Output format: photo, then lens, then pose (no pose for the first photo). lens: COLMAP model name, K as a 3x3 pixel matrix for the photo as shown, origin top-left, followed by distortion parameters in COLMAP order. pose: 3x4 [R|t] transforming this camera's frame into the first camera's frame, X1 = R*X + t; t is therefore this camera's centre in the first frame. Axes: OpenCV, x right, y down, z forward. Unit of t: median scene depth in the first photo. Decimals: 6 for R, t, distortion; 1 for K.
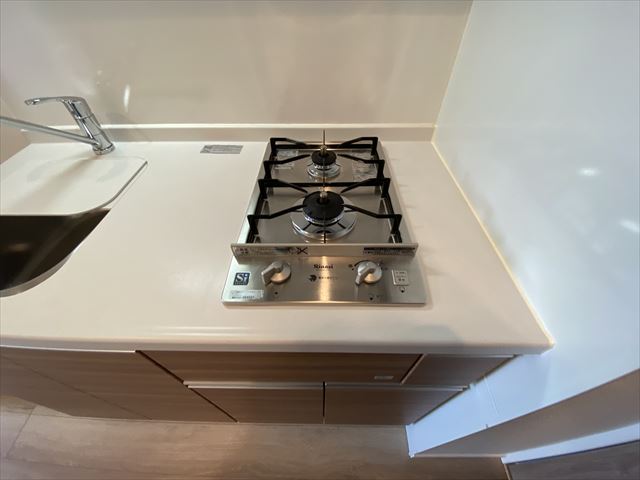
lens RADIAL K [[264.3, 0, 320.0], [0, 264.3, 240.0], [0, 0, 1]] dist [0.026969, -0.023075]
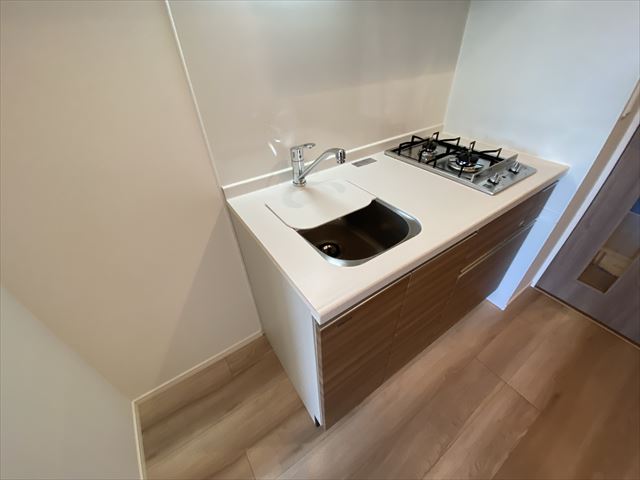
lens RADIAL K [[264.3, 0, 320.0], [0, 264.3, 240.0], [0, 0, 1]] dist [0.026969, -0.023075]
pose [[0.814892, -0.372164, 0.444347, -1.440906], [0.441819, 0.895055, -0.060601, 0.044859], [-0.375162, 0.245705, 0.893802, -0.177185]]
